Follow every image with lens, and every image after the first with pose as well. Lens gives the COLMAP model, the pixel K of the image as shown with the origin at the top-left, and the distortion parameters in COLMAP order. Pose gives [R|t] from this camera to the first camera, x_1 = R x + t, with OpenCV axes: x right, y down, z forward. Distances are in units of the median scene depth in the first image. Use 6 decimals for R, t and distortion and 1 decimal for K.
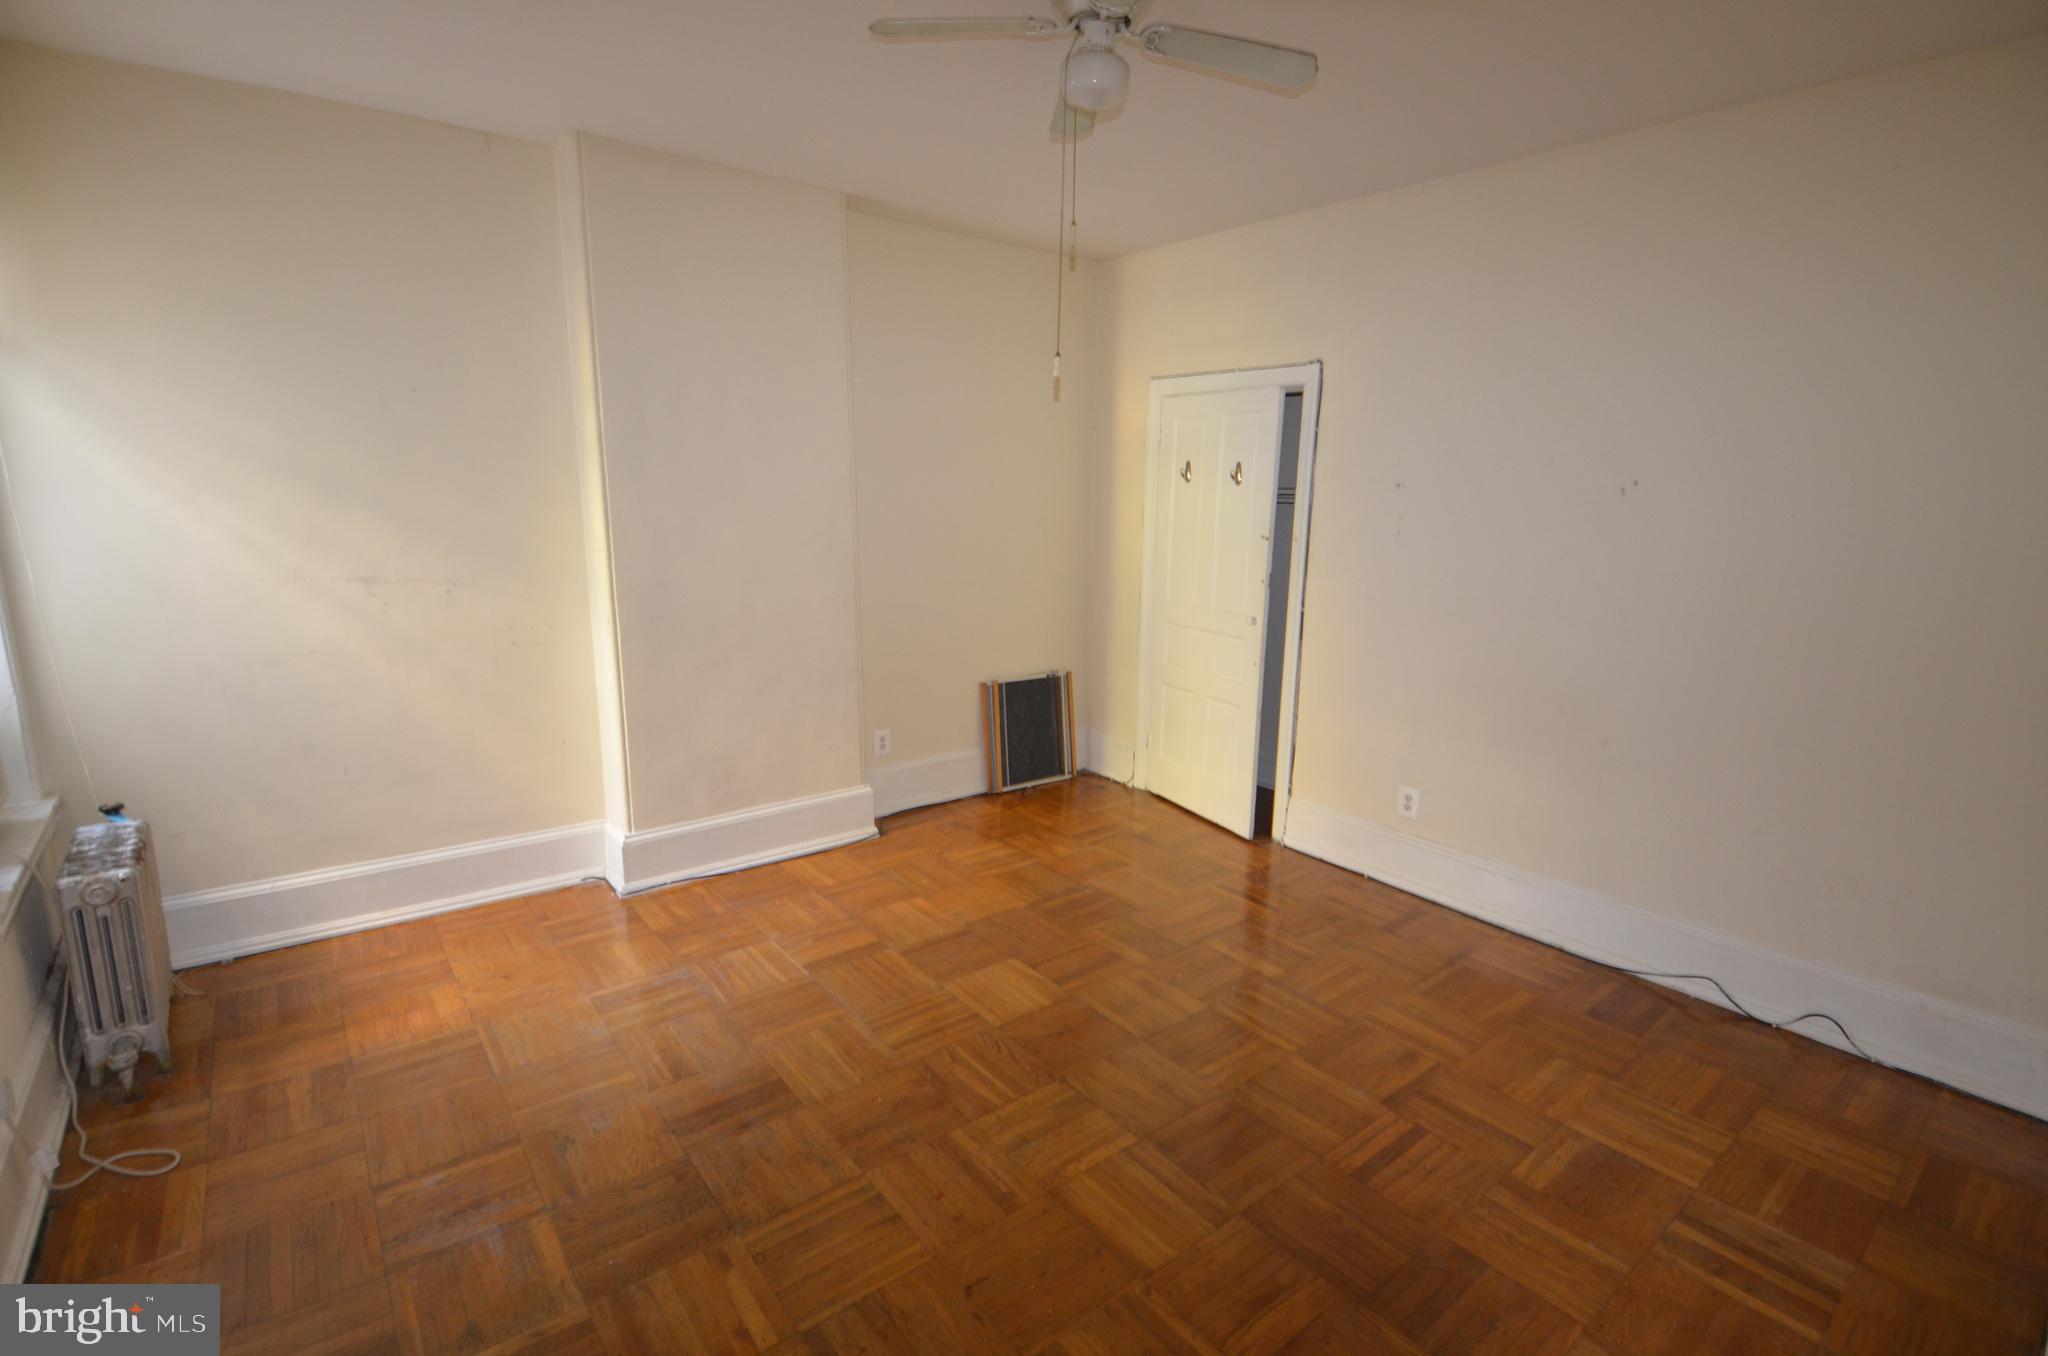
lens RADIAL K [[935.5, 0, 1030.1], [0, 935.5, 672.9], [0, 0, 1]] dist [-0.003413, -0.011651]
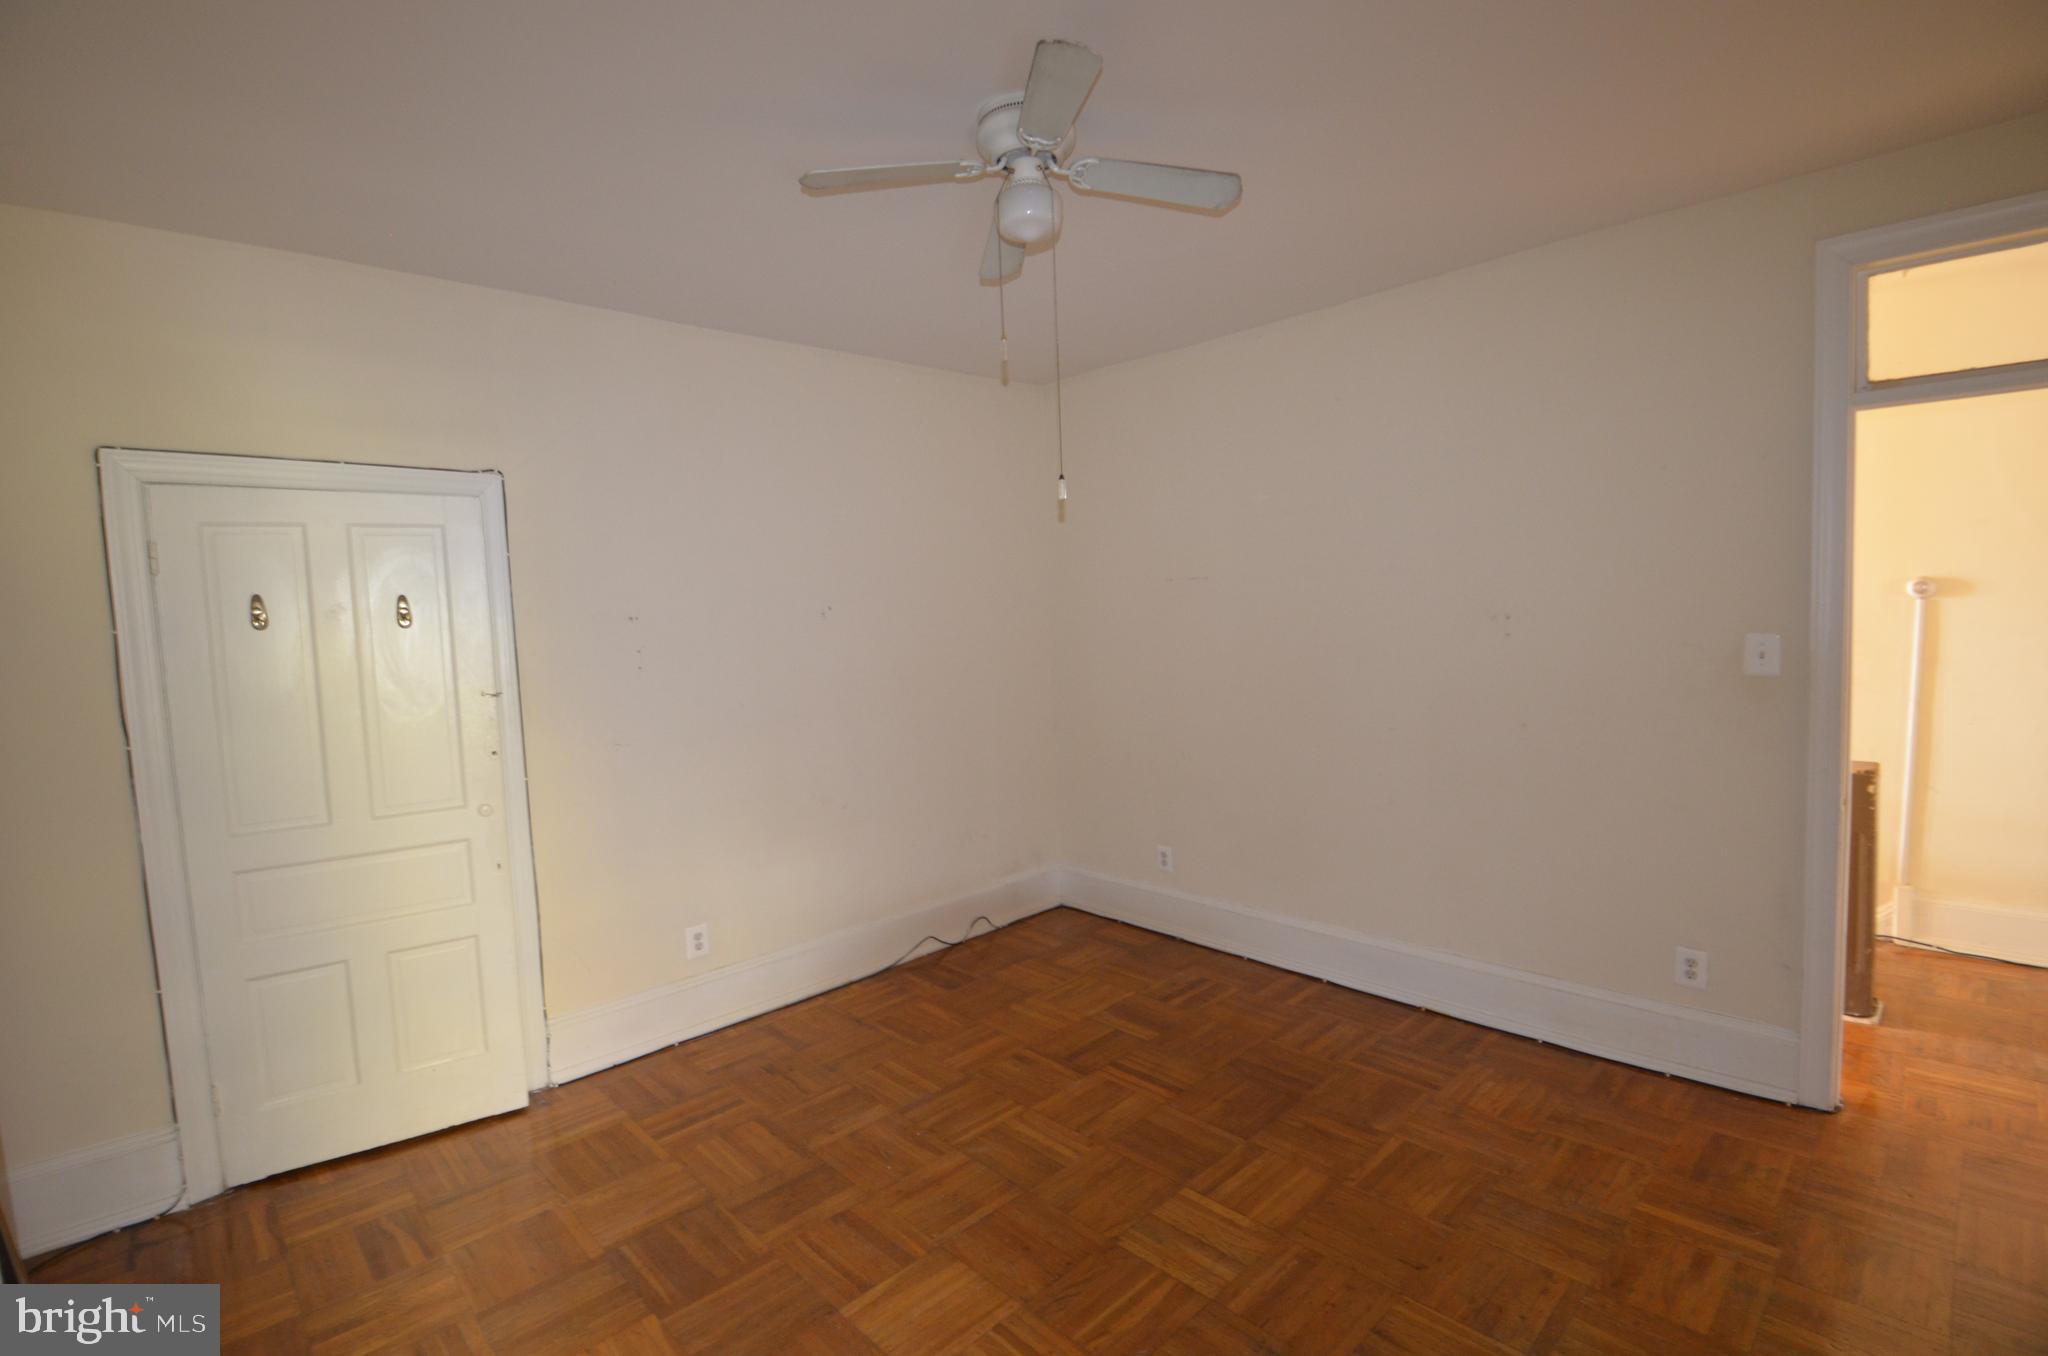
lens RADIAL K [[935.5, 0, 1008.6], [0, 935.5, 680.5], [0, 0, 1]] dist [-0.003413, -0.011651]
pose [[-0.088905, -0.090140, 0.991953, -0.585914], [0.229110, 0.967342, 0.108438, -0.160812], [-0.969332, 0.236907, -0.065350, 0.731941]]
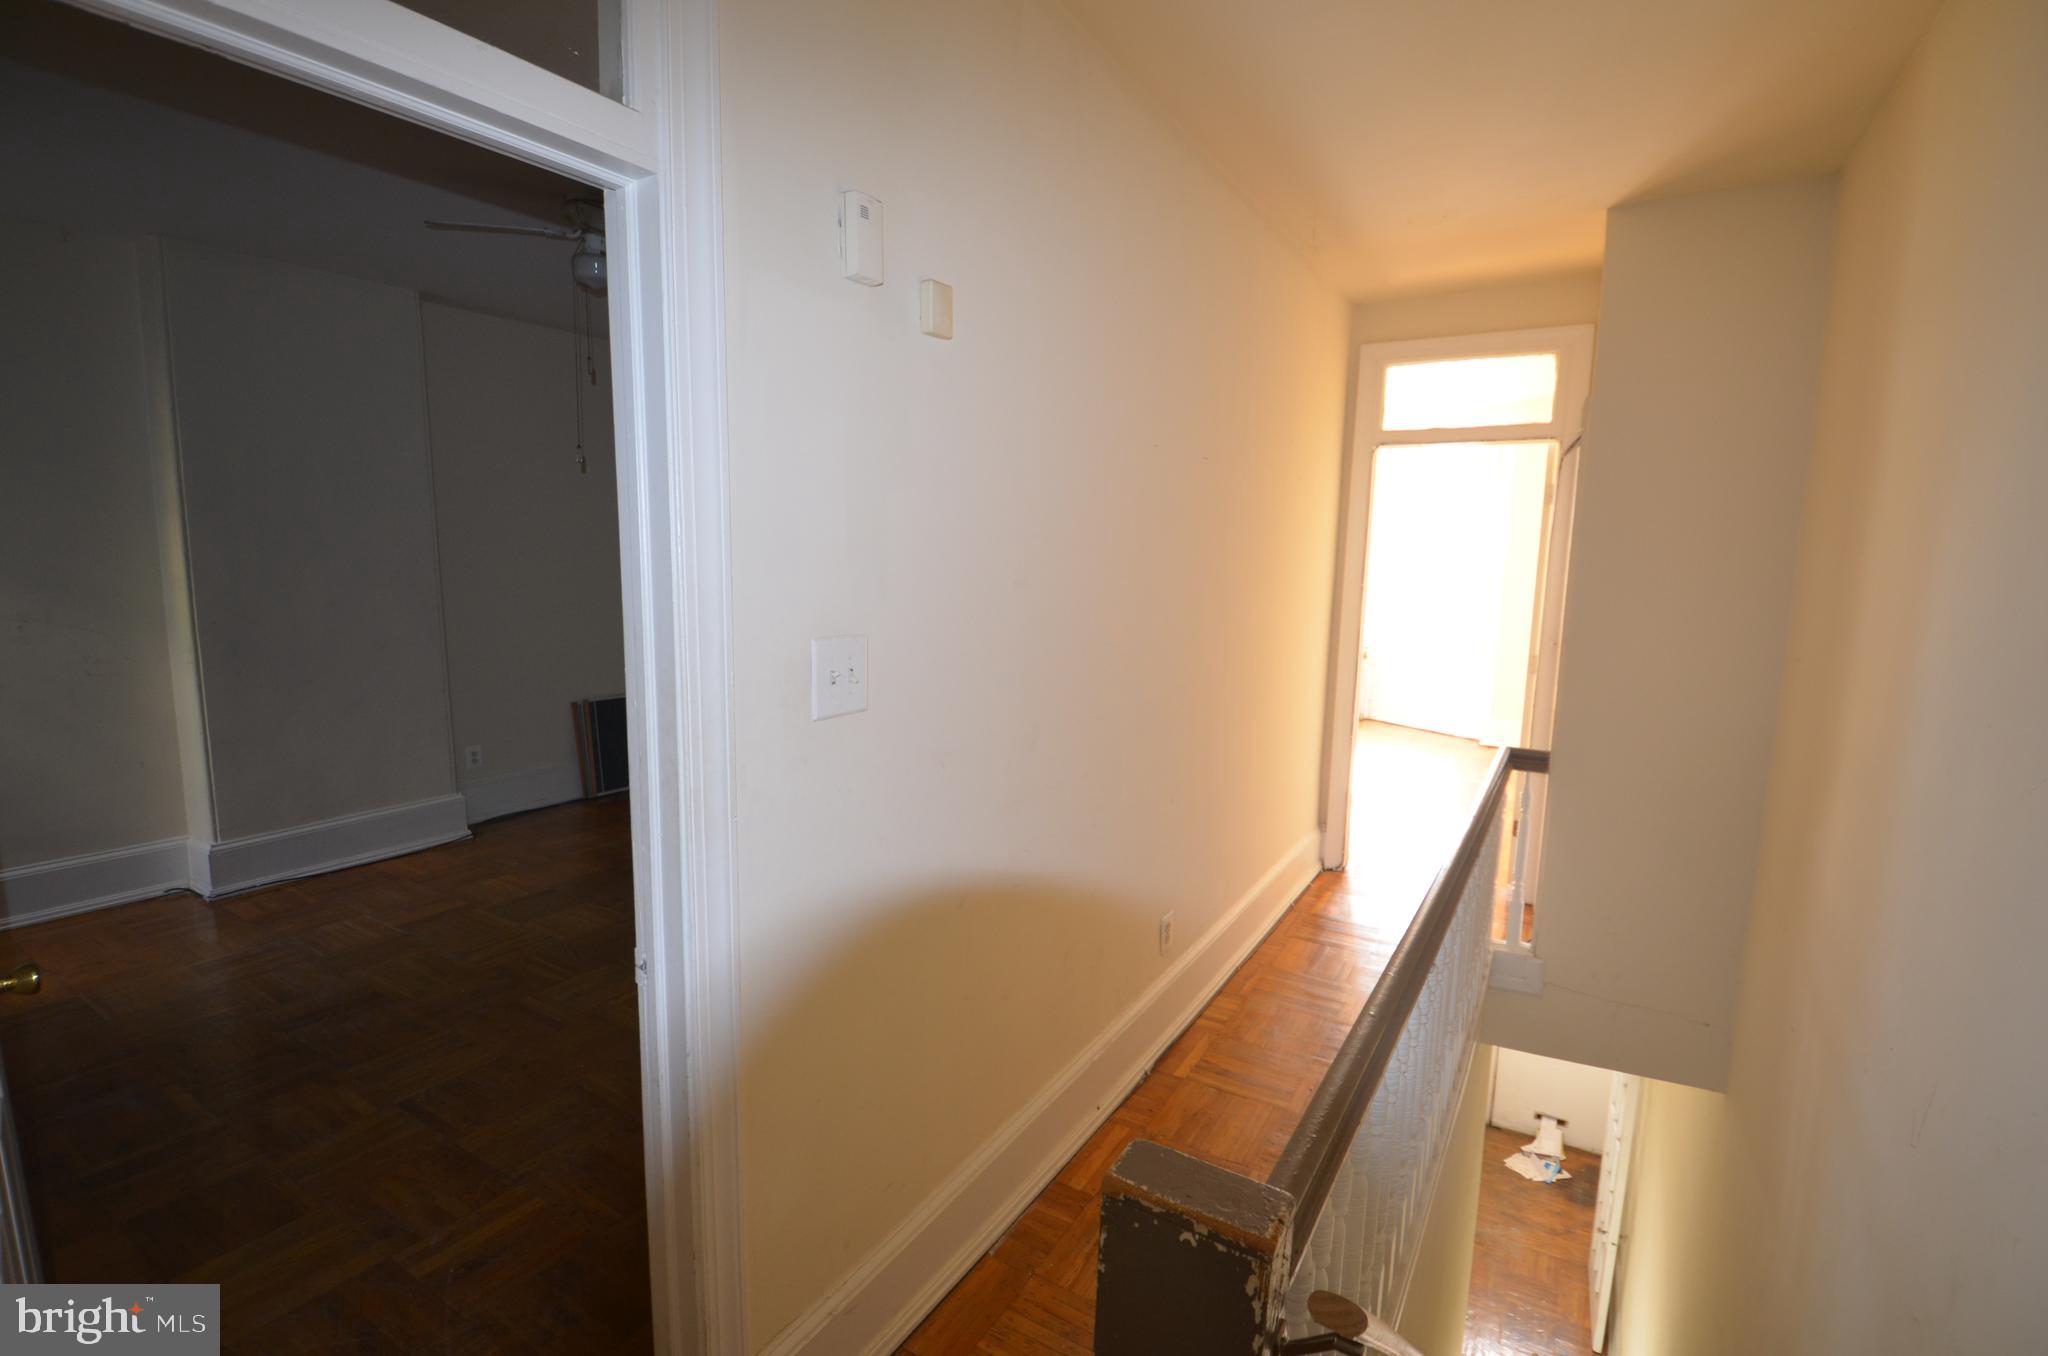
lens RADIAL K [[935.5, 0, 1008.2], [0, 935.5, 669.8], [0, 0, 1]] dist [-0.003413, -0.011651]
pose [[0.941293, -0.048962, 0.334020, 0.100529], [0.064749, 0.997242, -0.036286, 0.067762], [-0.331322, 0.055783, 0.941867, -0.360975]]
